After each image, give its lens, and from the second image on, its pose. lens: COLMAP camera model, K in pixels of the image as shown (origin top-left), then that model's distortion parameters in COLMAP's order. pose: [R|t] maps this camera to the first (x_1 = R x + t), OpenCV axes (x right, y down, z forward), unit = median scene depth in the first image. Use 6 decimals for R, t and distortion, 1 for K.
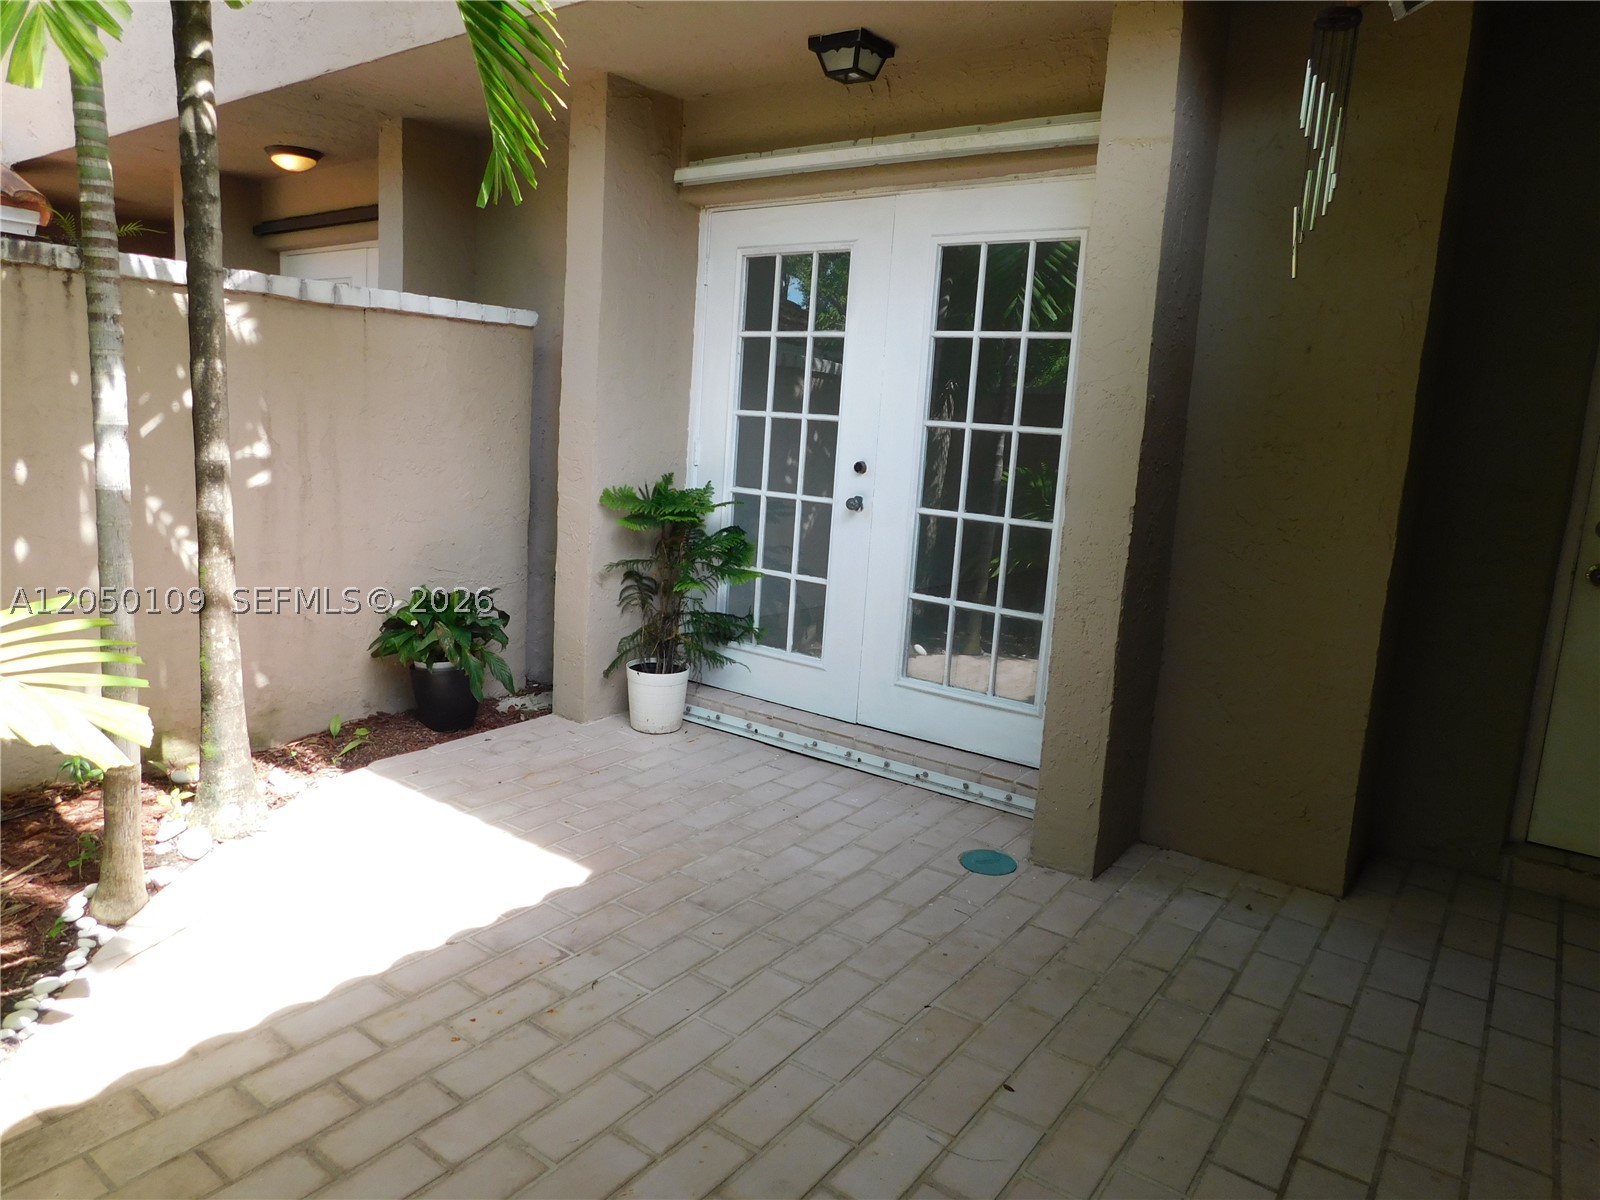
lens RADIAL K [[1051.7, 0, 799.5], [0, 1051.7, 586.7], [0, 0, 1]] dist [-0.058625, 0.042764]
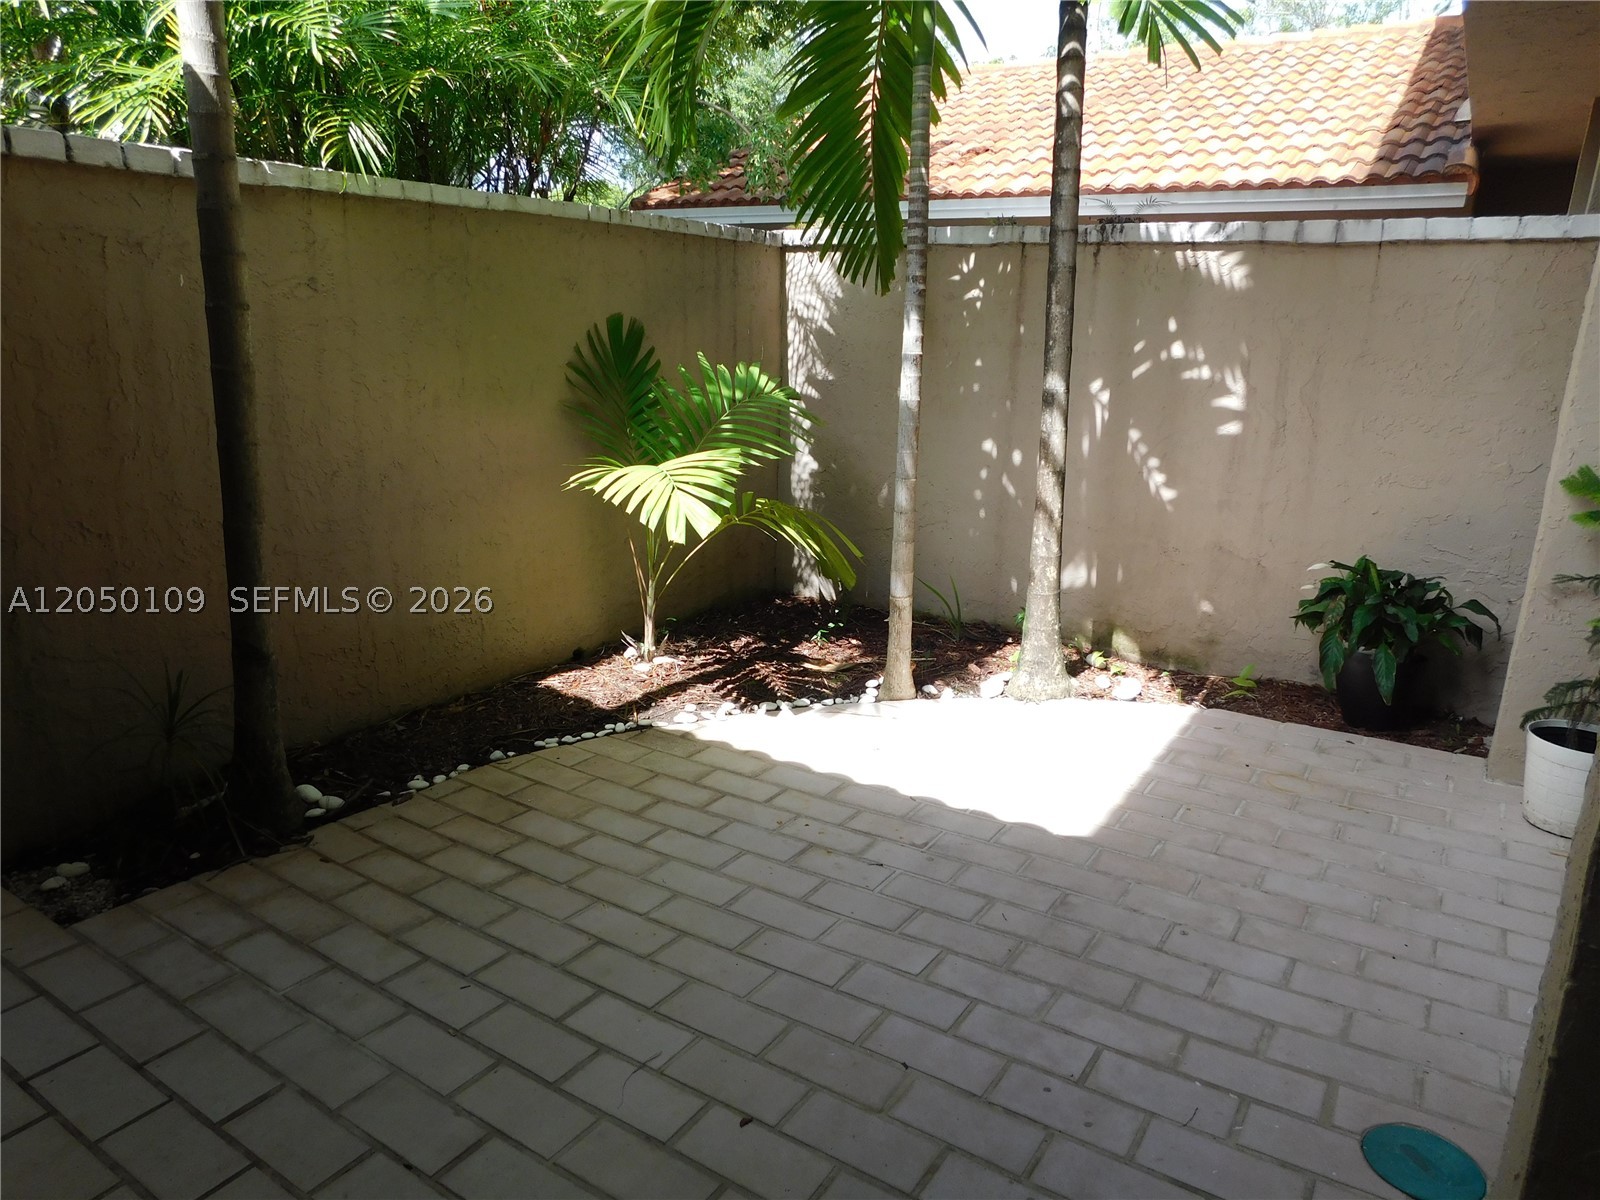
lens RADIAL K [[1051.7, 0, 816.4], [0, 1051.7, 612.8], [0, 0, 1]] dist [-0.058625, 0.042764]
pose [[0.068405, 0.211264, -0.975032, 0.691839], [-0.179817, 0.963927, 0.196243, -0.063741], [0.981319, 0.161903, 0.103926, 0.669052]]
